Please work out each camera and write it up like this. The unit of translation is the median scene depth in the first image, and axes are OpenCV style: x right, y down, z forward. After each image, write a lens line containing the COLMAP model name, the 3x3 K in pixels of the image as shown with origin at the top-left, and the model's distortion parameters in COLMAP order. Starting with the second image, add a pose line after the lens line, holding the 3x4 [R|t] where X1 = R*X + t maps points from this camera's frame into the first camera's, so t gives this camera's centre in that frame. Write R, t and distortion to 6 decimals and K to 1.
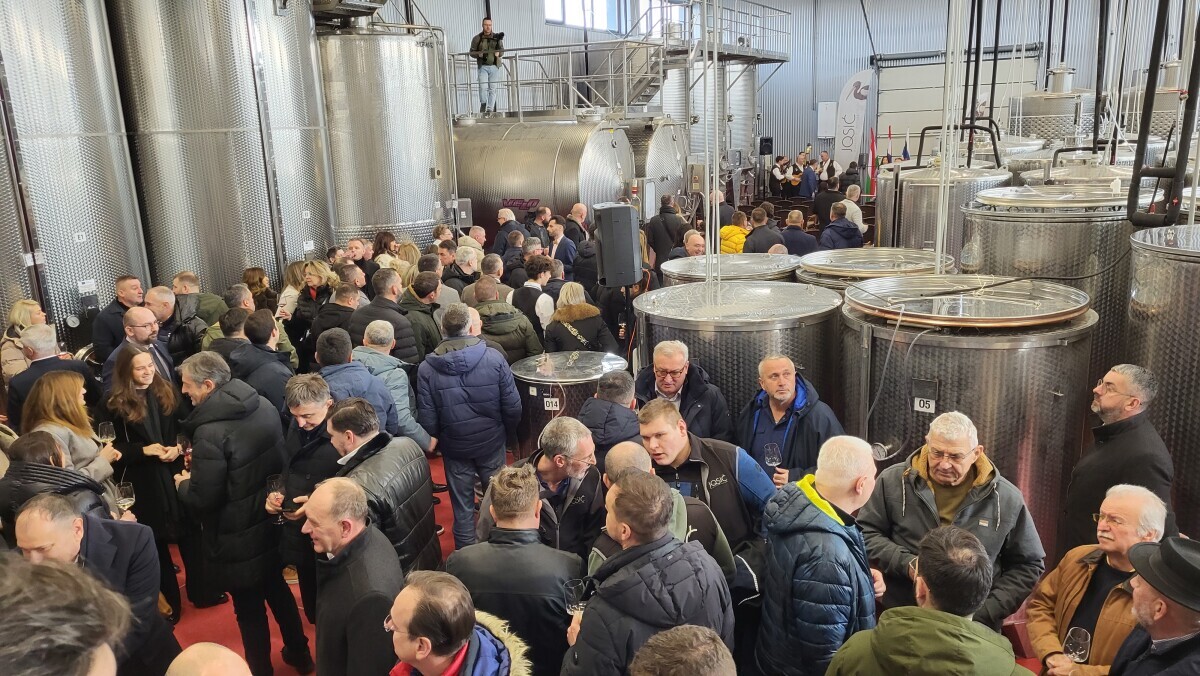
lens RADIAL K [[905.0, 0, 587.8], [0, 905.0, 340.4], [0, 0, 1]] dist [0.054720, -0.046388]
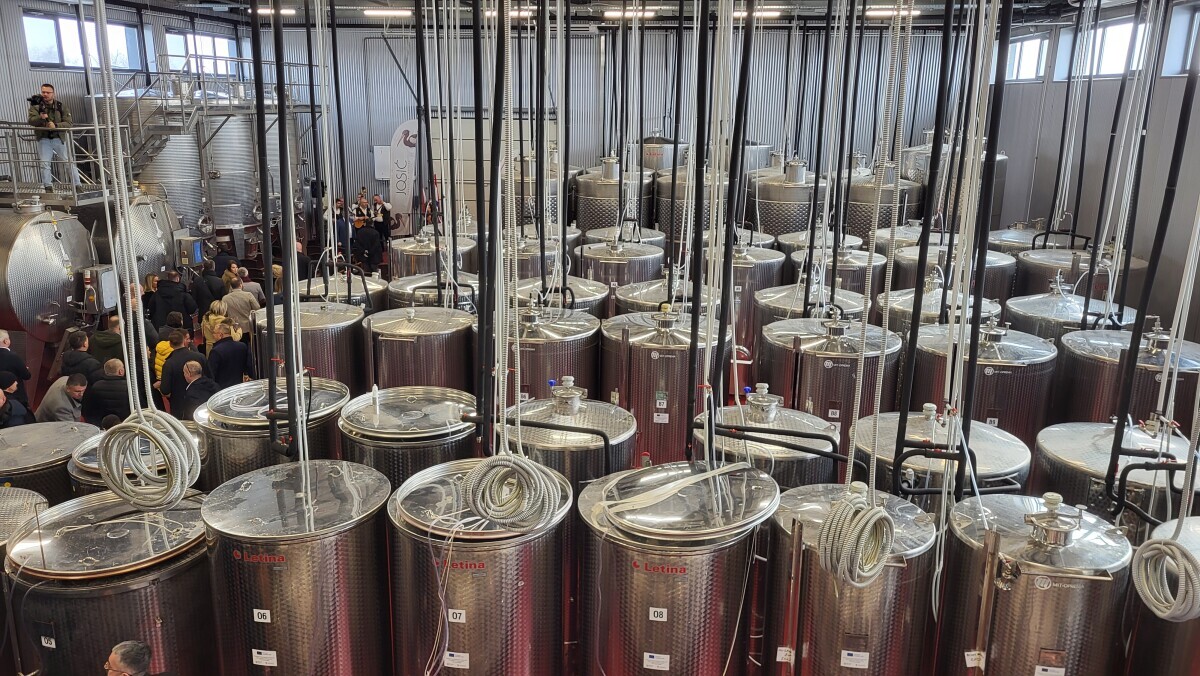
lens RADIAL K [[905.0, 0, 598.4], [0, 905.0, 331.2], [0, 0, 1]] dist [0.054720, -0.046388]
pose [[0.930262, -0.039262, 0.364788, 0.262721], [0.036478, 0.999229, 0.014523, -0.137885], [-0.365077, -0.000203, 0.930977, -0.157244]]
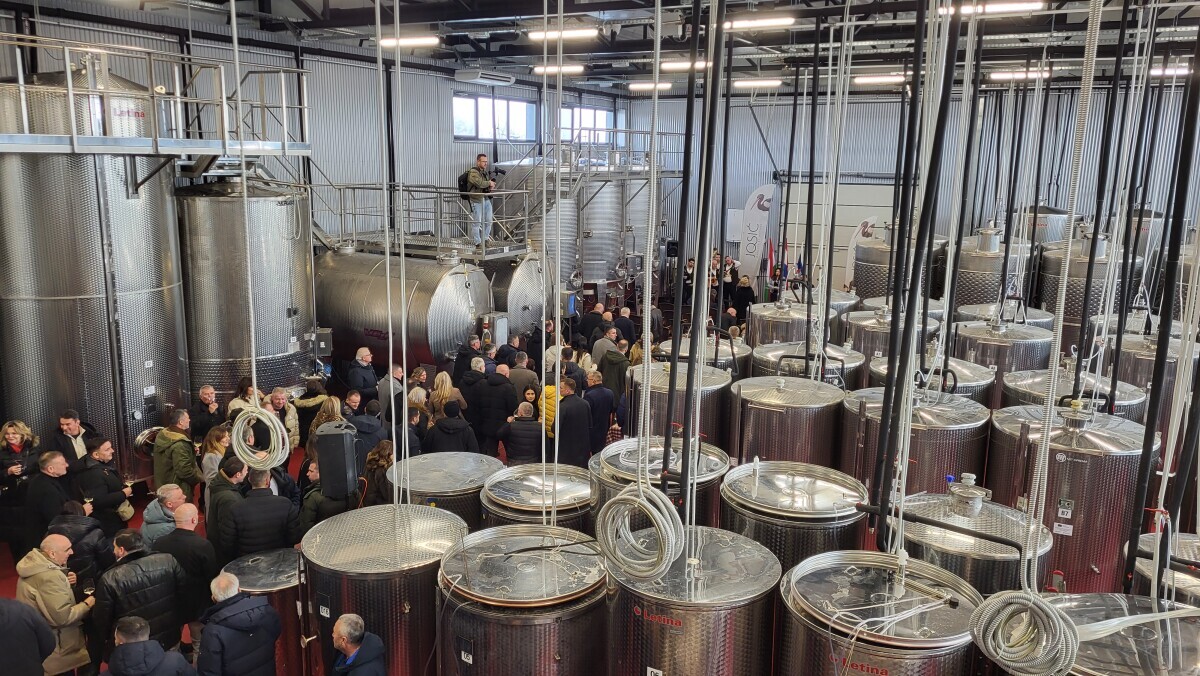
lens RADIAL K [[905.0, 0, 586.9], [0, 905.0, 329.8], [0, 0, 1]] dist [0.054720, -0.046388]
pose [[0.998469, 0.054591, 0.008904, 0.216372], [-0.054108, 0.997396, -0.047688, -0.148993], [-0.011484, 0.047133, 0.998823, -0.146514]]
